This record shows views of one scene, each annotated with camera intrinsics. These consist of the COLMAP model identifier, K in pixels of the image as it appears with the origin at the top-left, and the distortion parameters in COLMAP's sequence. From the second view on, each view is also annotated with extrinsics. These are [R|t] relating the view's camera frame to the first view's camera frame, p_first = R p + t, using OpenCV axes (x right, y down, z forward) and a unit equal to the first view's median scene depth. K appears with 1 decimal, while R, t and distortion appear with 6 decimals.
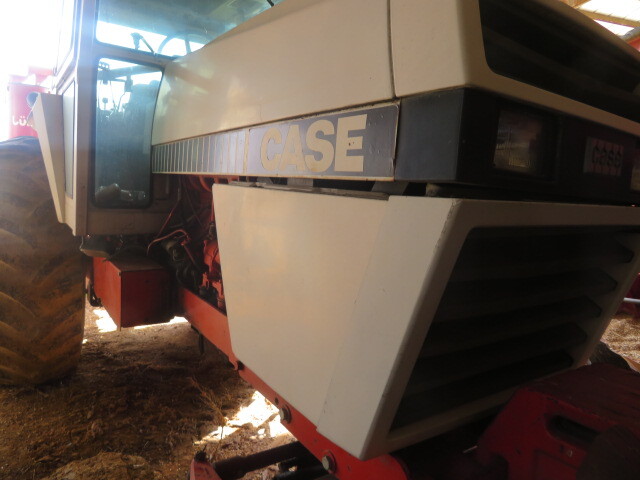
lens RADIAL K [[454.2, 0, 316.9], [0, 454.2, 236.5], [0, 0, 1]] dist [-0.015732, -0.000723]
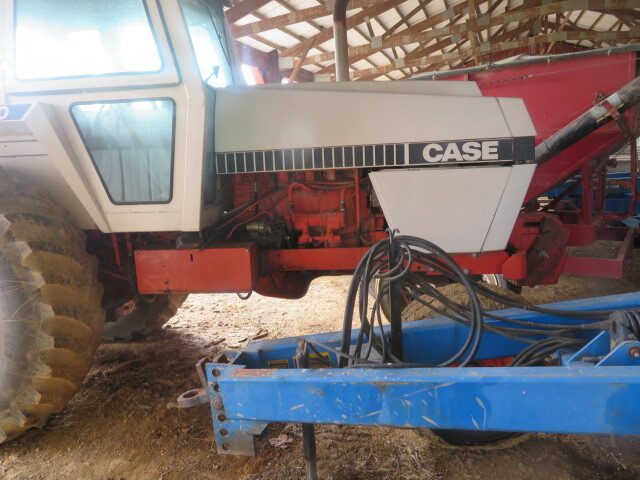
lens RADIAL K [[454.2, 0, 316.9], [0, 454.2, 236.5], [0, 0, 1]] dist [-0.015732, -0.000723]
pose [[0.626599, -0.202169, 0.752663, -2.893184], [0.165713, 0.978245, 0.124804, -0.197884], [-0.761520, 0.046524, 0.646470, -0.056048]]
